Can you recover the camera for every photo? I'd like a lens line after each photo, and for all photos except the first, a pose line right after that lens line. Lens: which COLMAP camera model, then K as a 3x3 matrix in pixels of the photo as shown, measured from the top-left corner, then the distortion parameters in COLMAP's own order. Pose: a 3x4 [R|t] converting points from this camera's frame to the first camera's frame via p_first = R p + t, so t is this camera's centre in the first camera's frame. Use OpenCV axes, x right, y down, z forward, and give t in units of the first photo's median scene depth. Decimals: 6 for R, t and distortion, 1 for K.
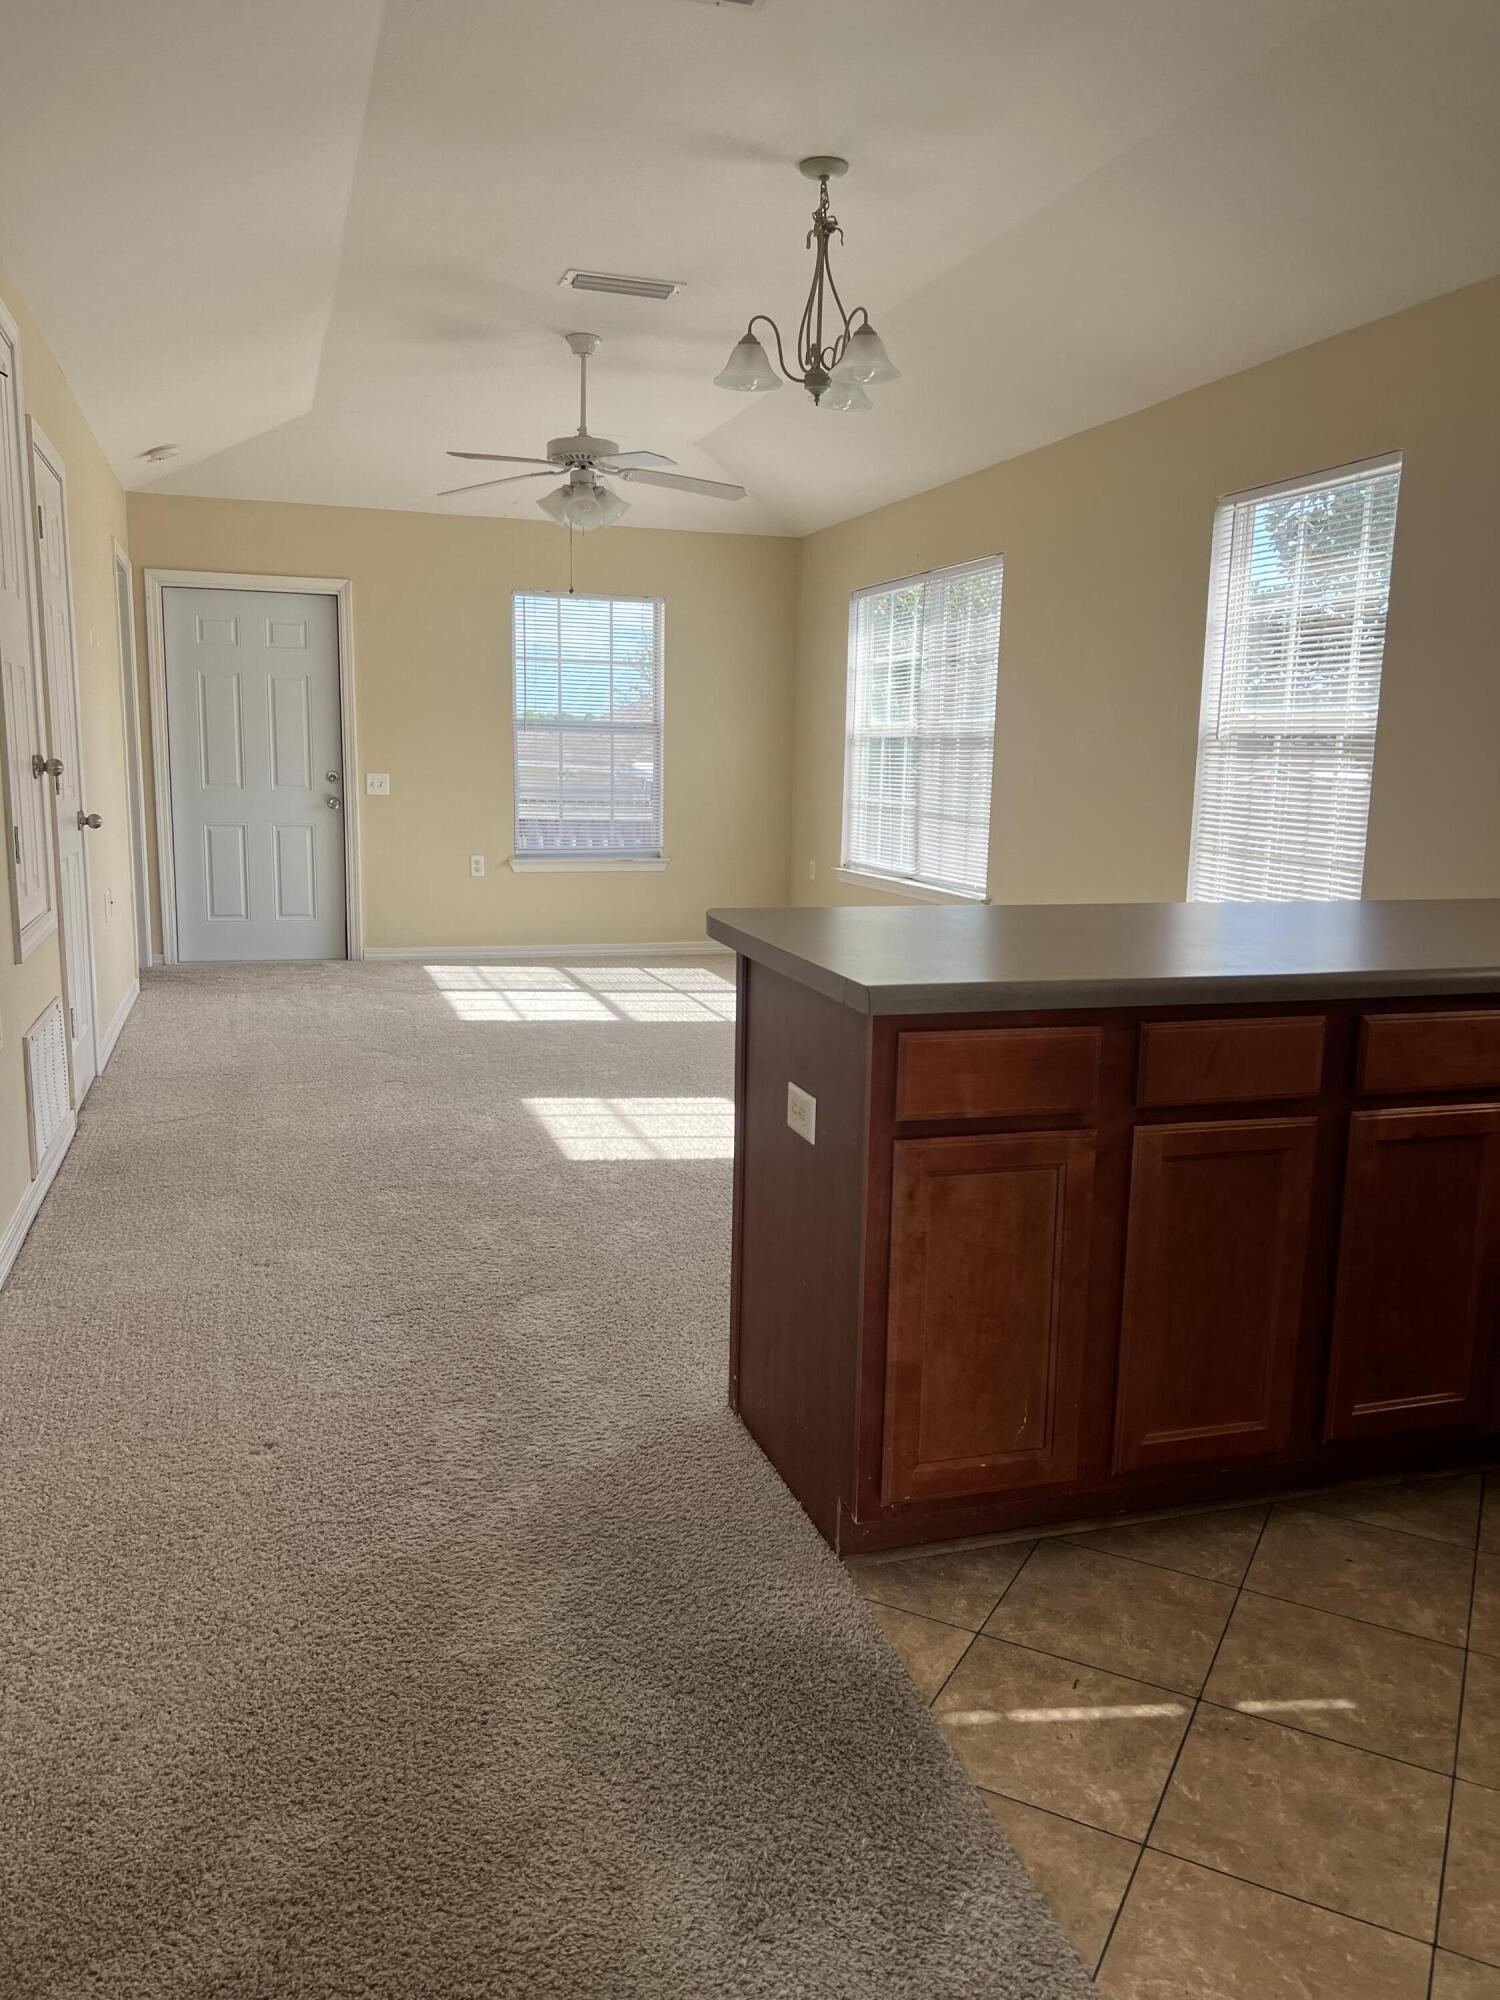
lens RADIAL K [[1494.1, 0, 750.0], [0, 1494.1, 1000.0], [0, 0, 1]] dist [-0.058850, 0.000283]
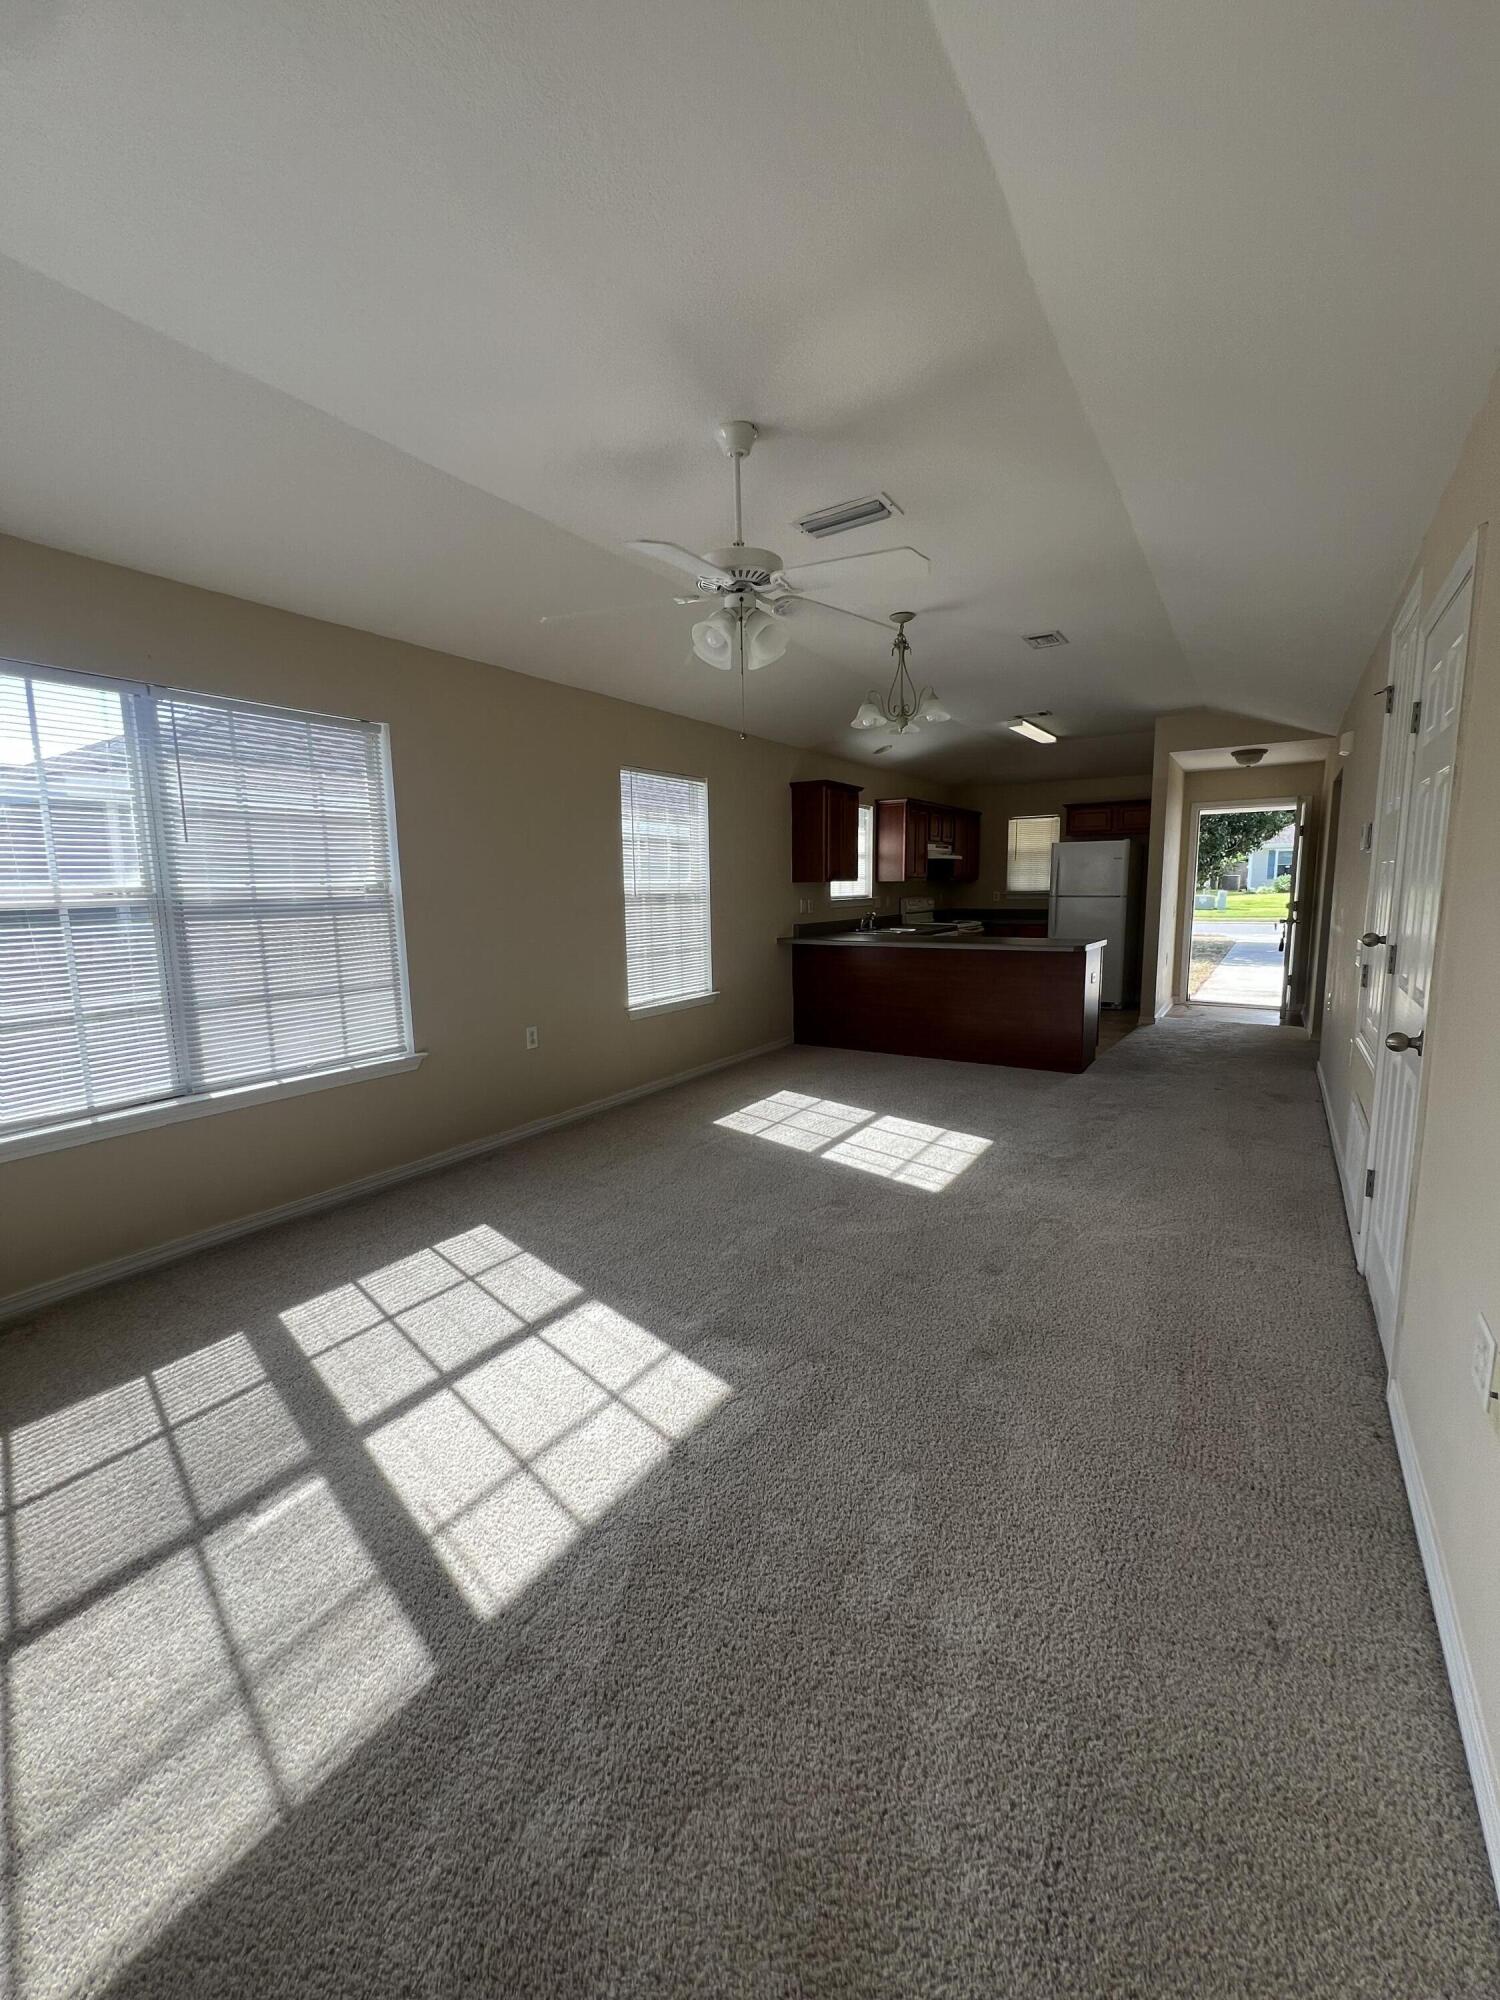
lens RADIAL K [[800.7, 0, 750.0], [0, 800.7, 1000.0], [0, 0, 1]] dist [0.000445, 0.000006]
pose [[-0.621058, -0.113302, 0.775532, -0.648374], [0.136137, 0.958860, 0.249106, -0.322328], [-0.771851, 0.260288, -0.580083, 1.711057]]
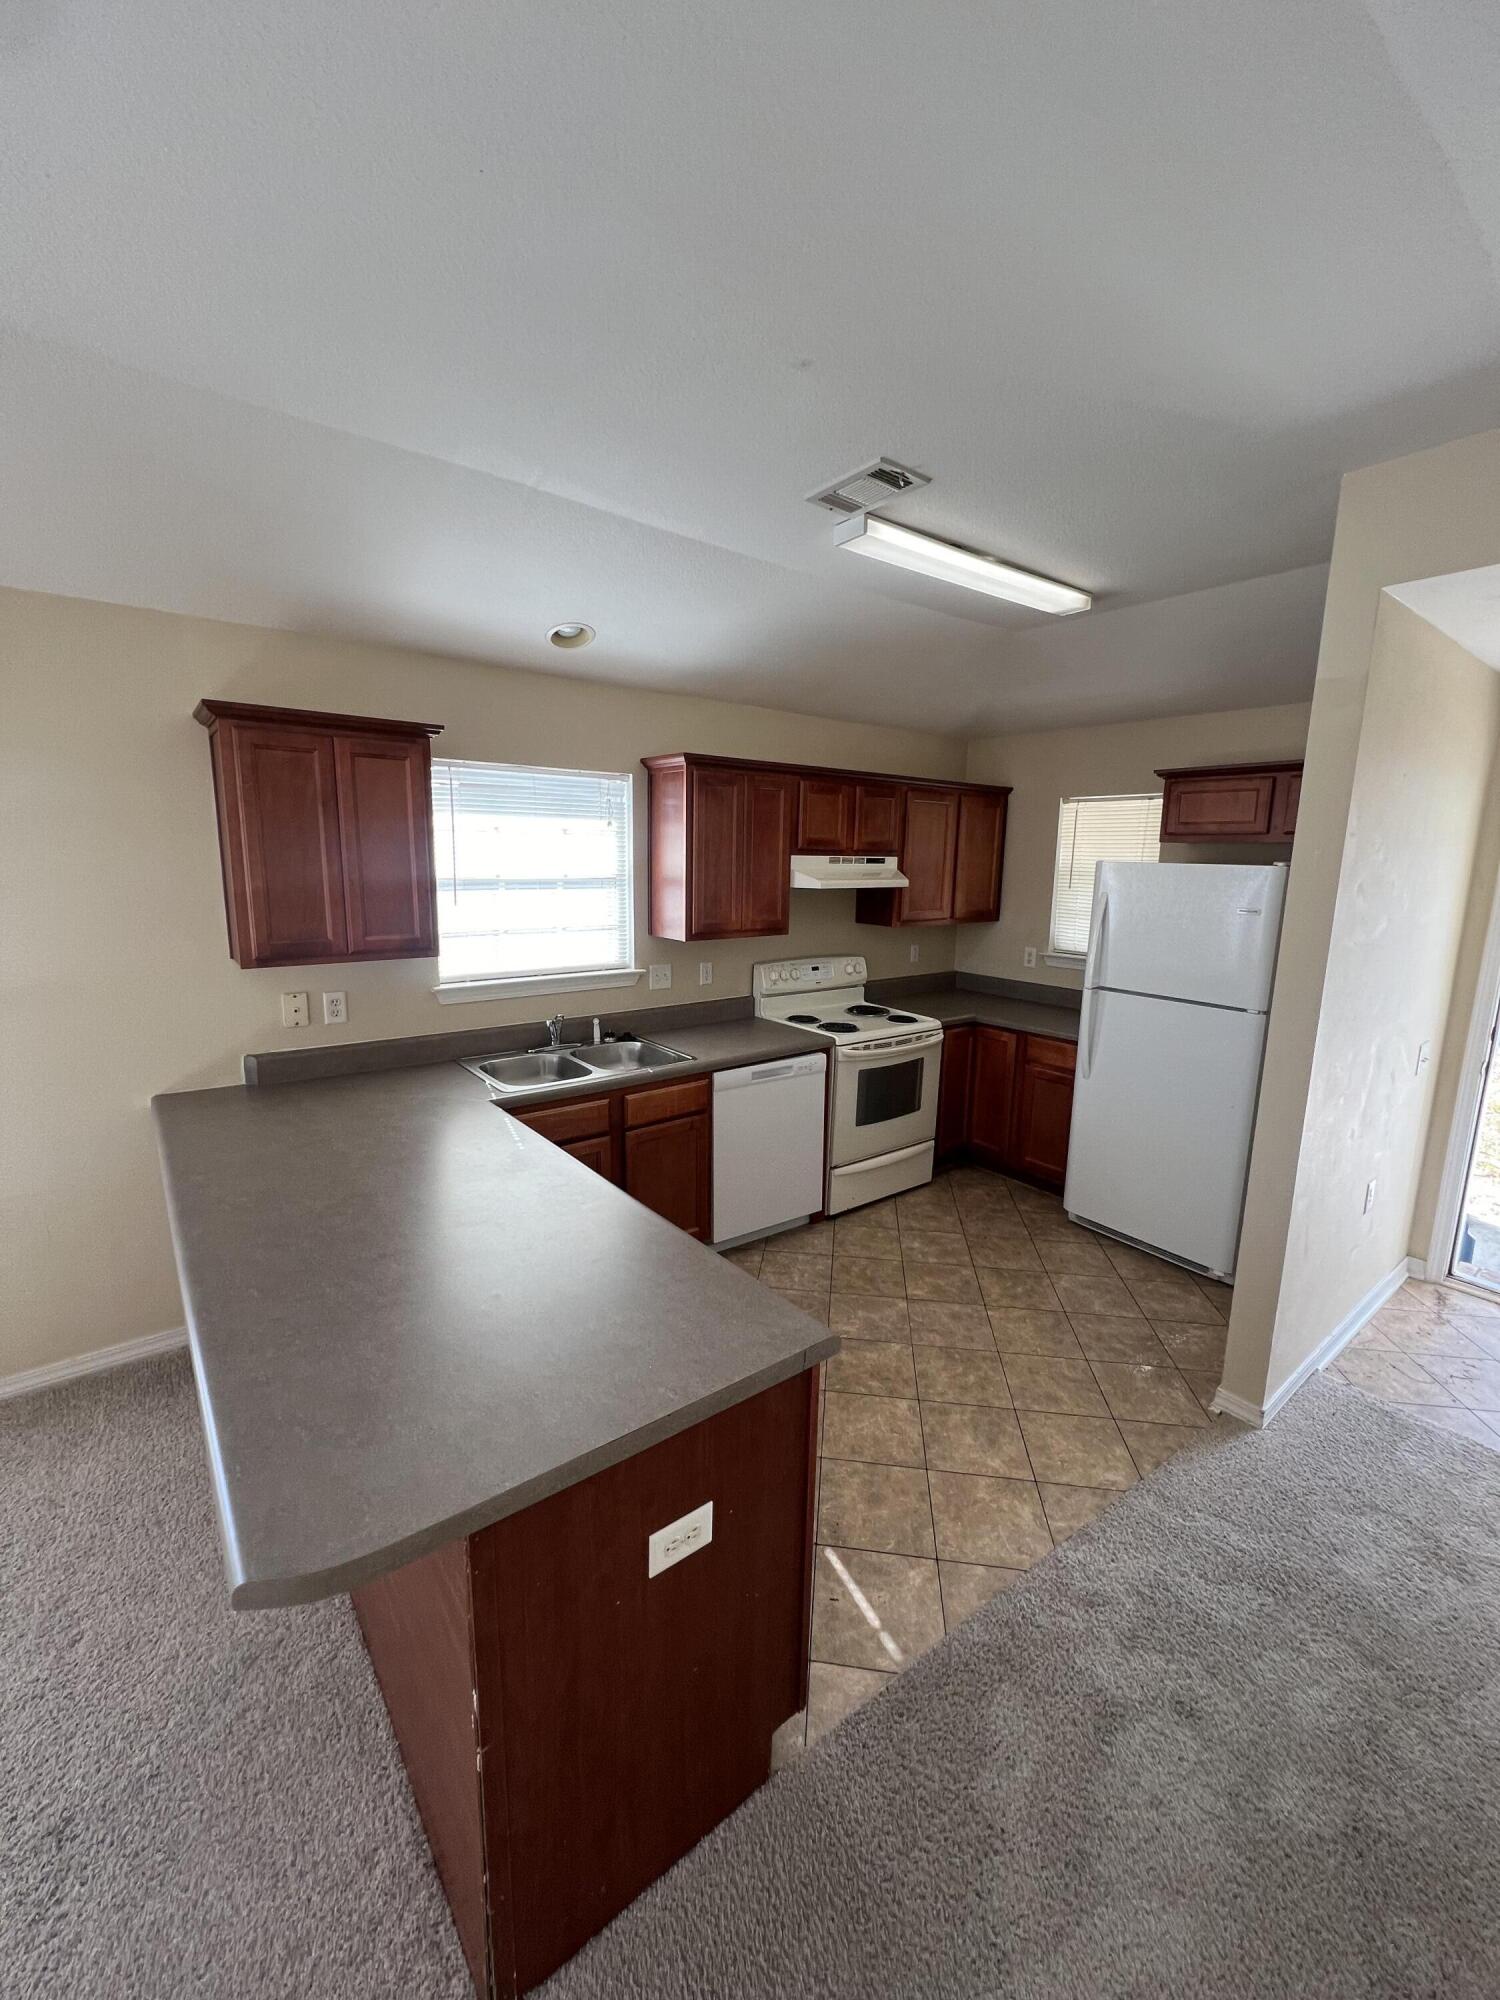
lens RADIAL K [[800.7, 0, 750.0], [0, 800.7, 1000.0], [0, 0, 1]] dist [0.000445, 0.000006]
pose [[-0.353136, -0.185565, 0.916984, -0.227813], [0.125684, 0.961838, 0.243044, -0.218208], [-0.927091, 0.201078, -0.316337, 0.585779]]
